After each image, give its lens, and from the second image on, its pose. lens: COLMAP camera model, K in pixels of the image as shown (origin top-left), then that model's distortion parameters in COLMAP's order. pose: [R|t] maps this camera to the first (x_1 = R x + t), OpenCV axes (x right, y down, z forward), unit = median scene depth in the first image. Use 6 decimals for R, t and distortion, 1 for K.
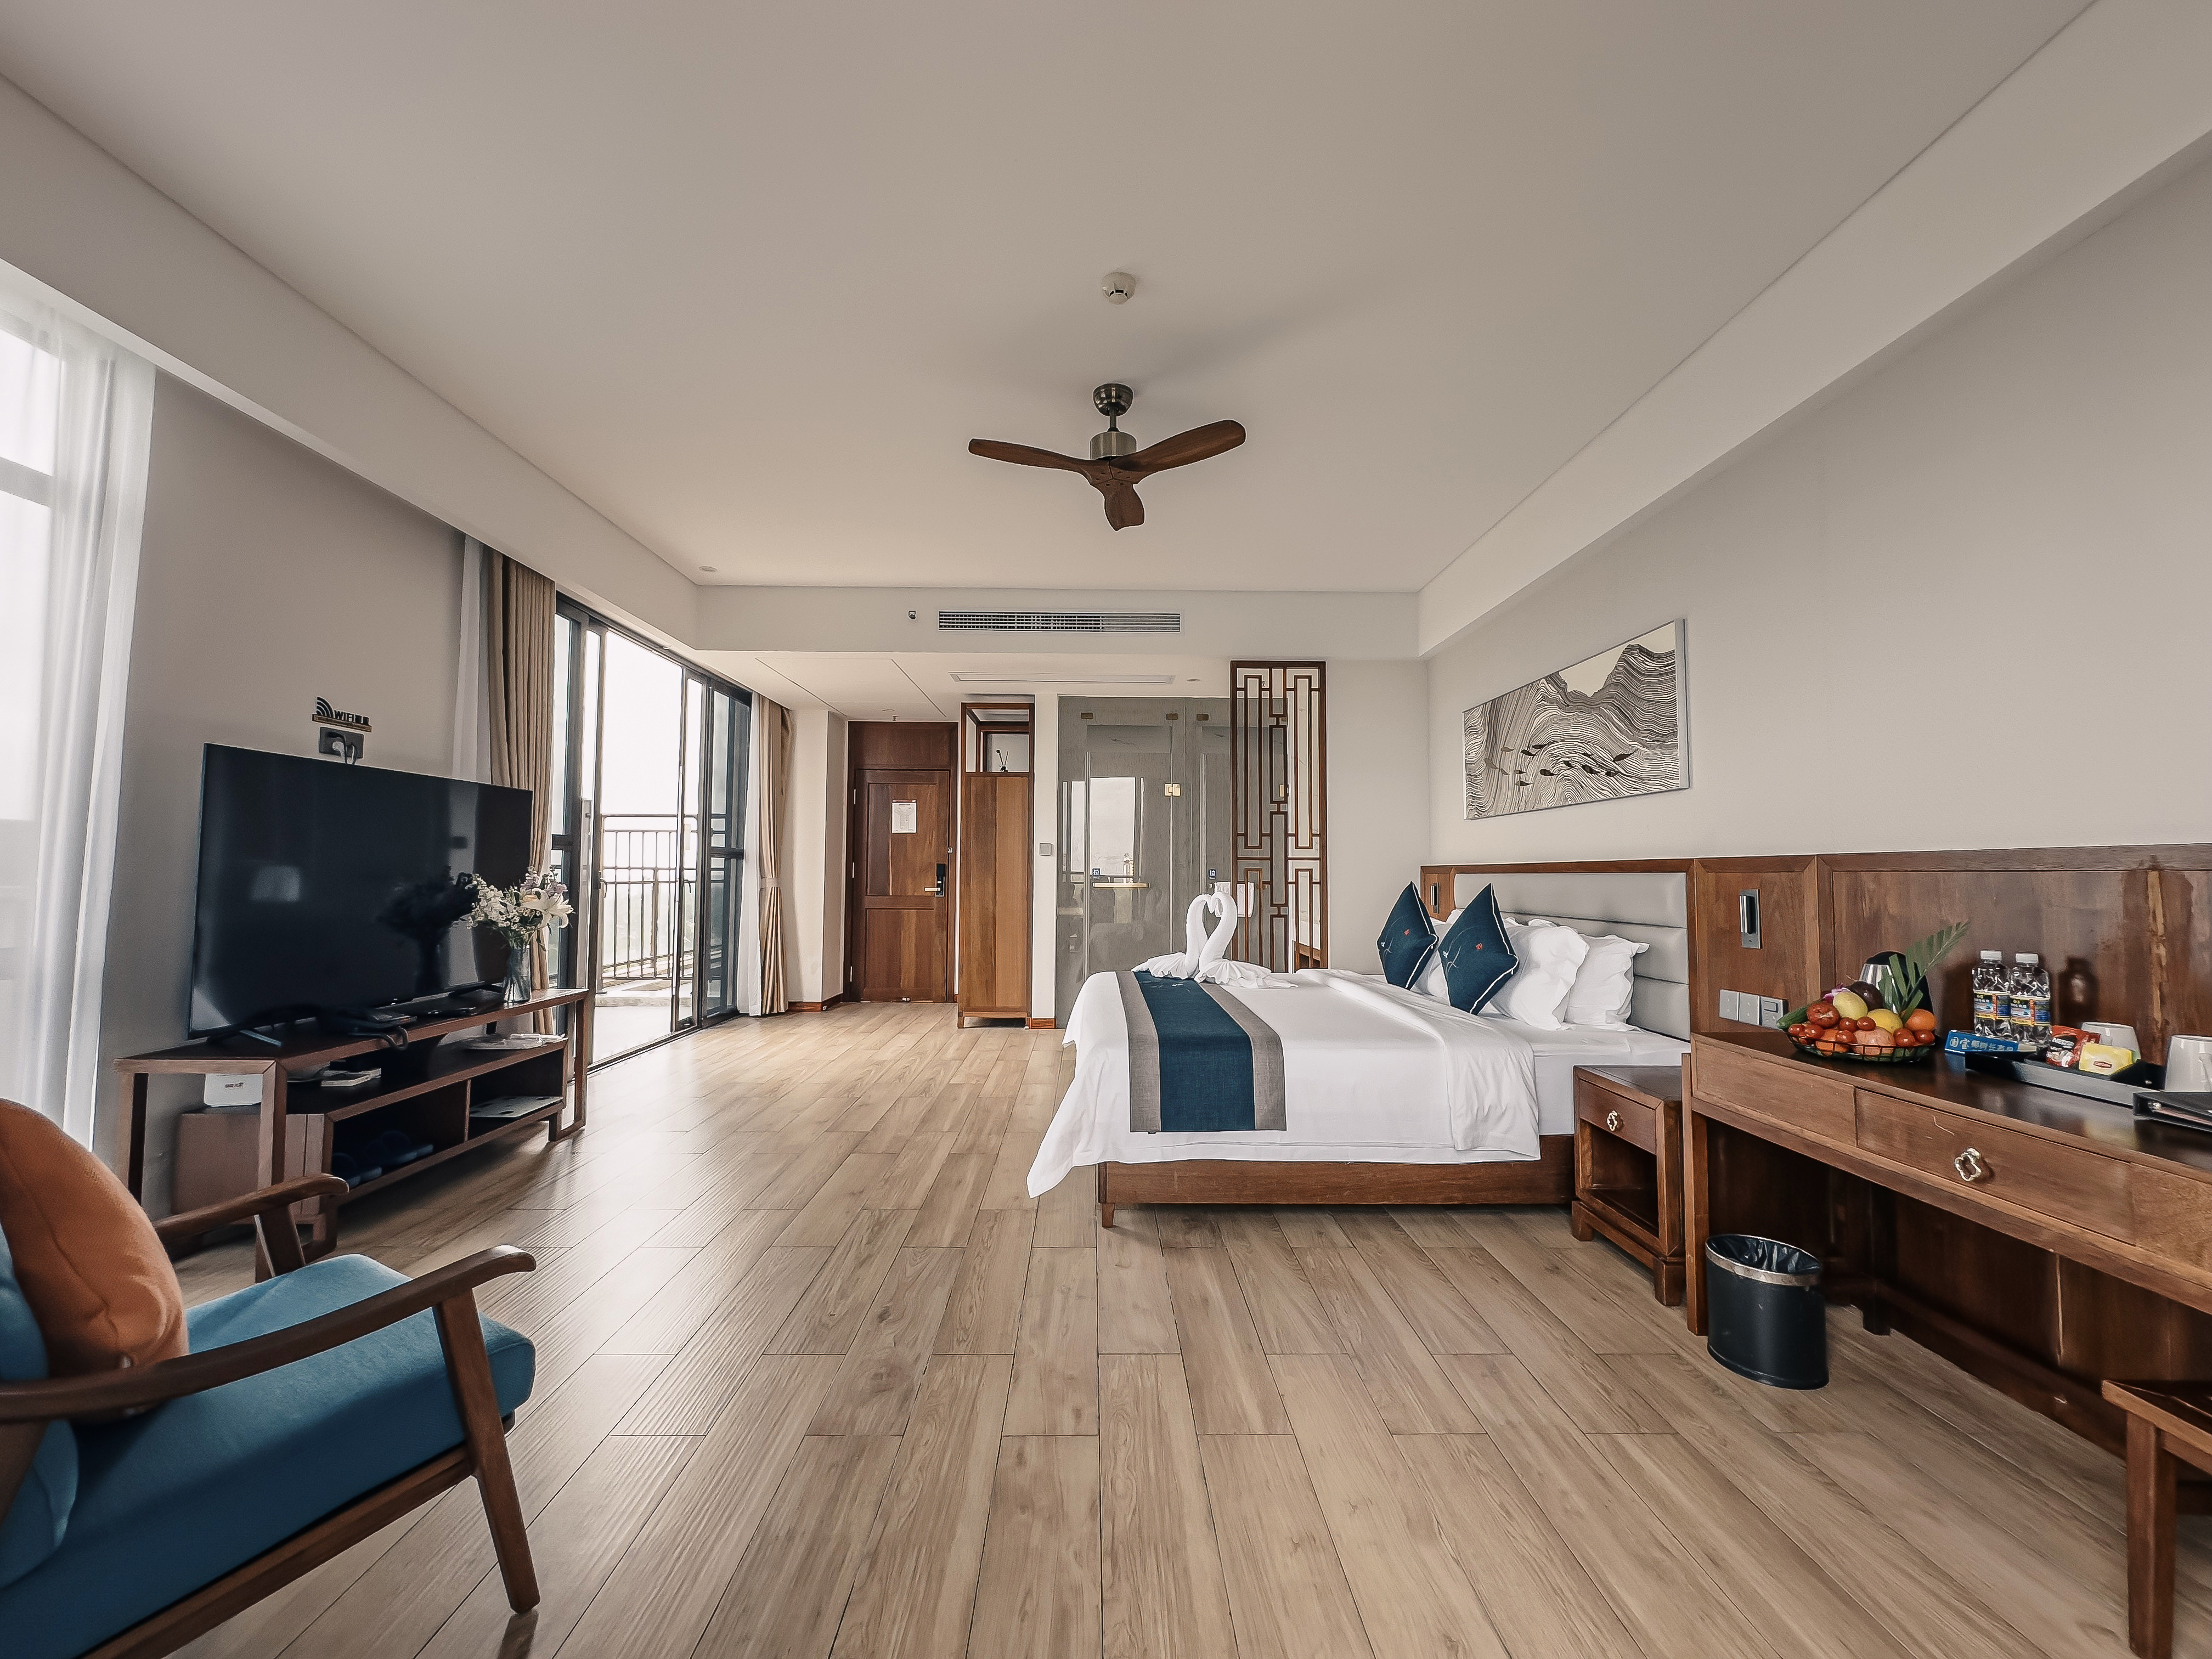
lens RADIAL K [[865.4, 0, 1106.0], [0, 865.4, 829.5], [0, 0, 1]] dist [-0.000241, 0.000019]
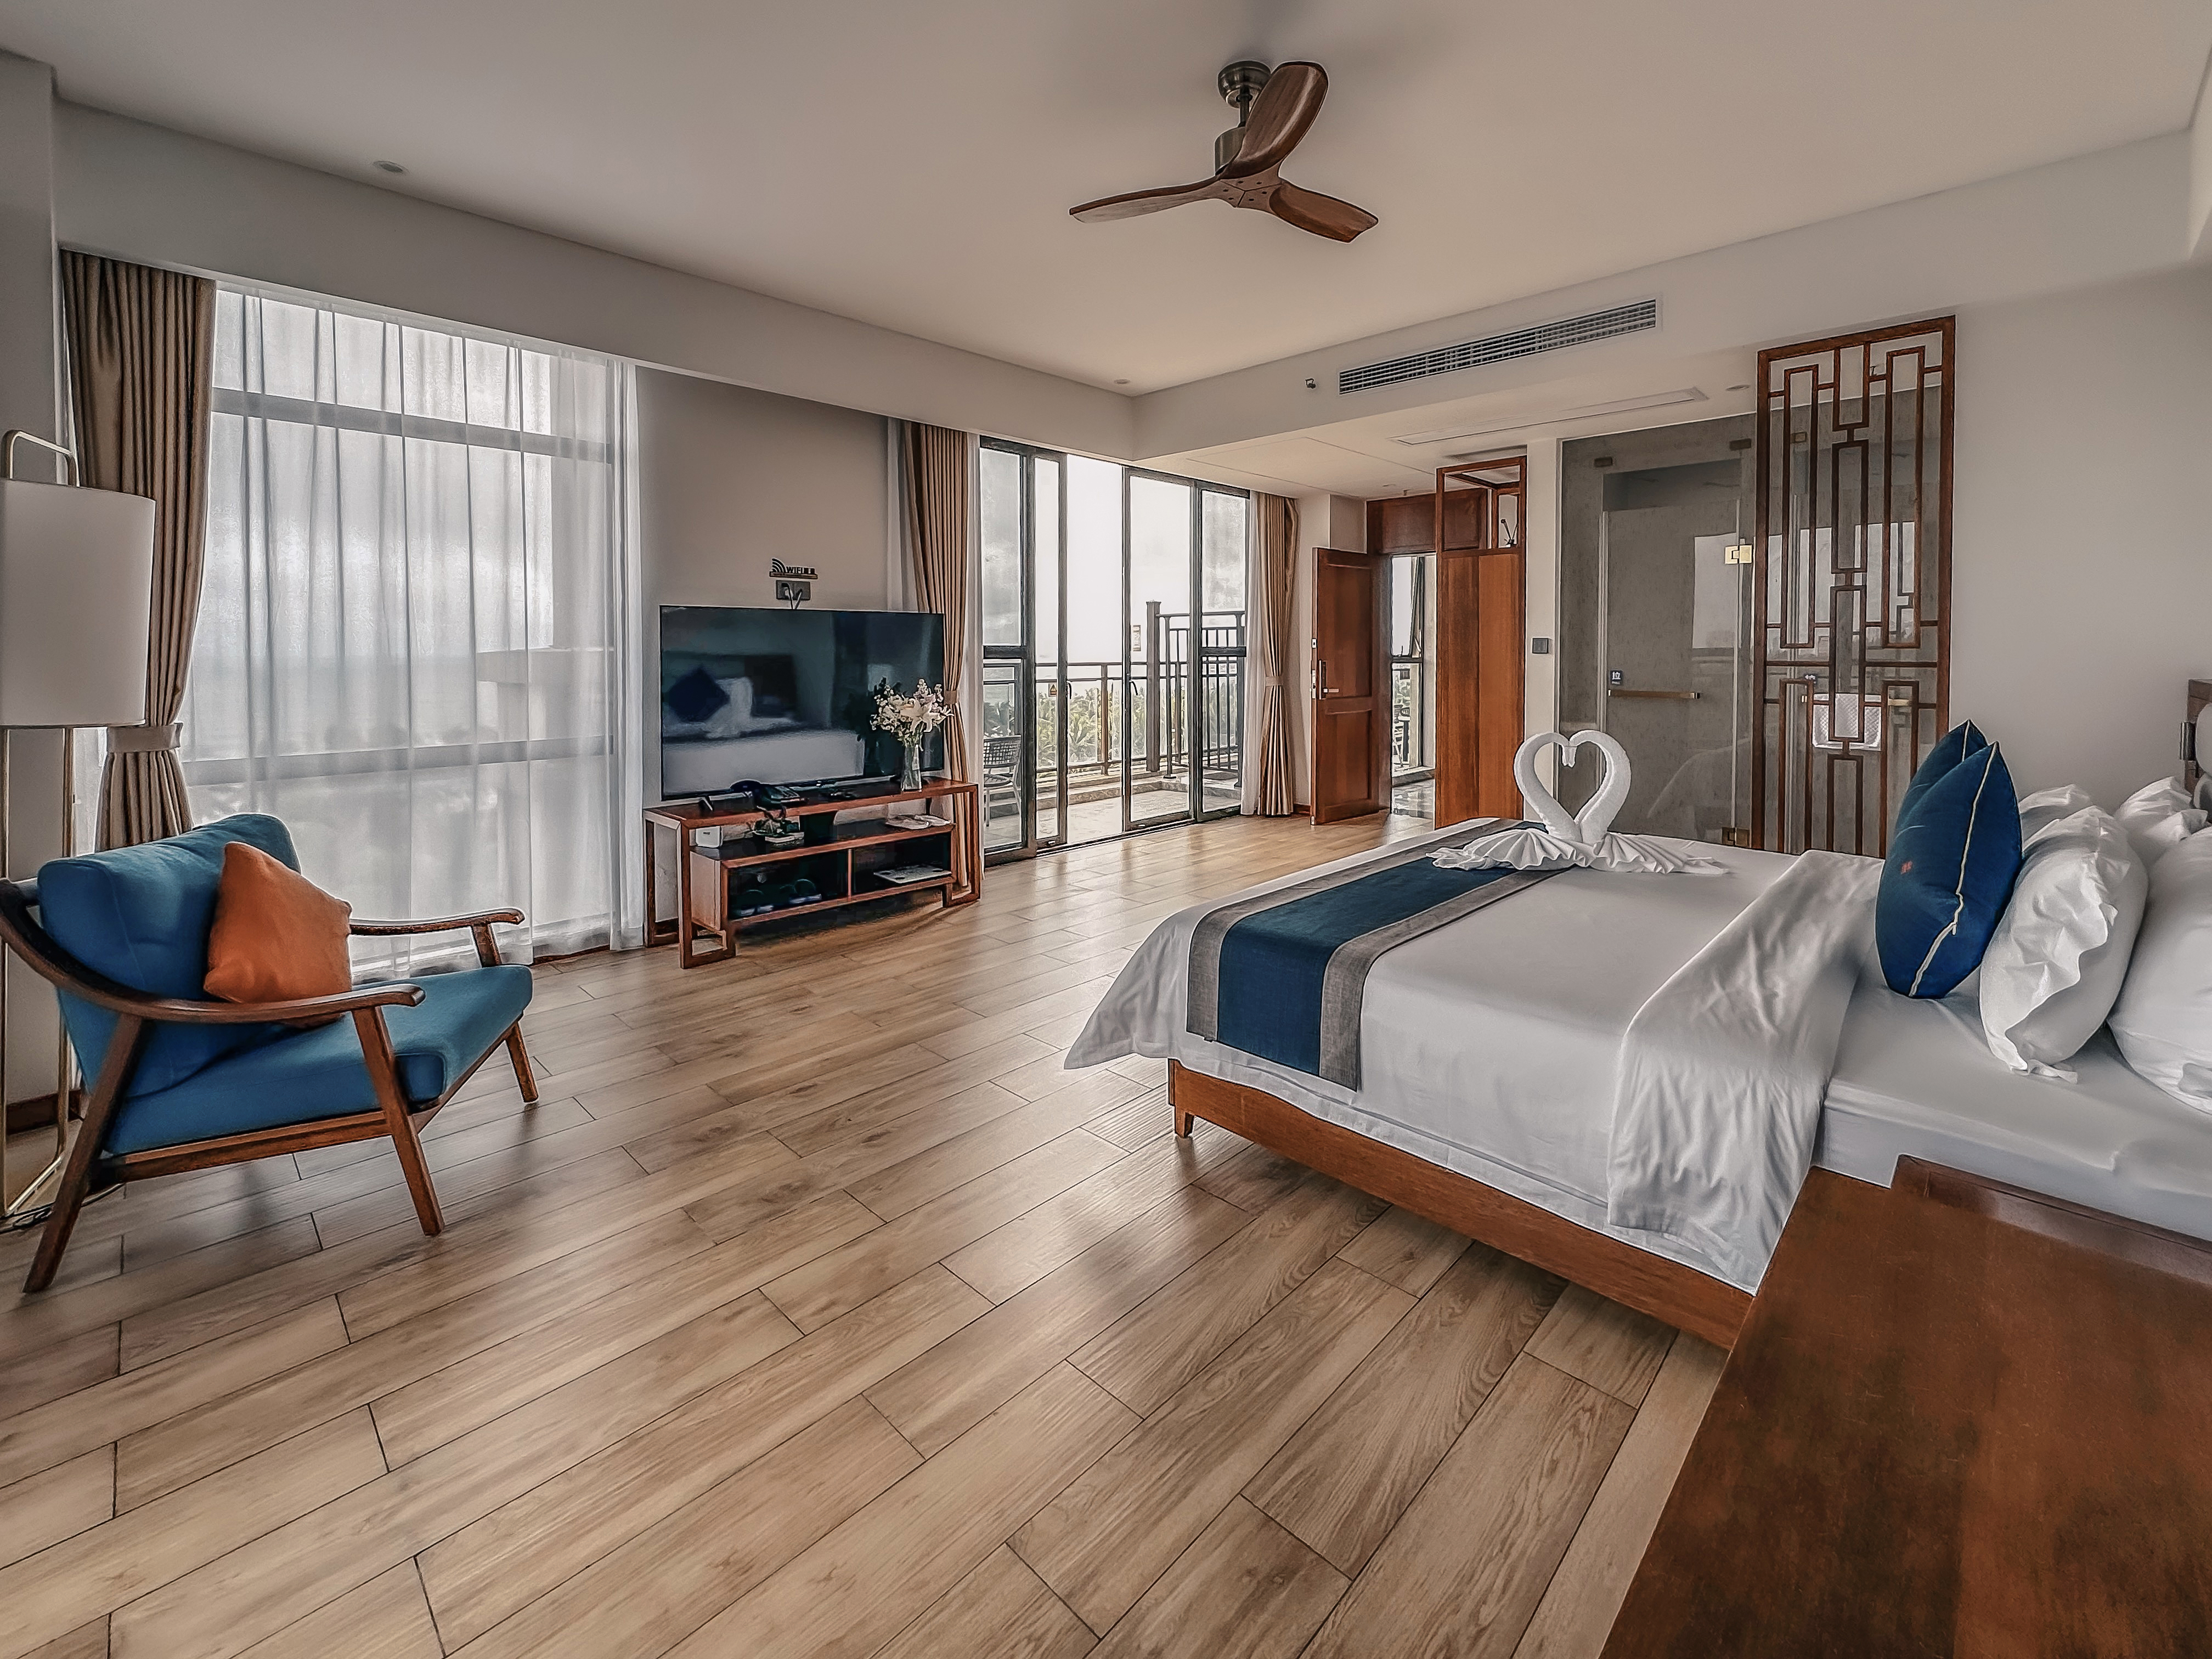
lens RADIAL K [[934.7, 0, 1141.4], [0, 934.7, 667.9], [0, 0, 1]] dist [-0.003377, 0.000021]
pose [[0.718256, 0.007004, -0.695744, 0.443450], [0.041526, 0.997735, 0.052915, -0.028285], [0.694539, -0.066898, 0.716339, 0.269735]]
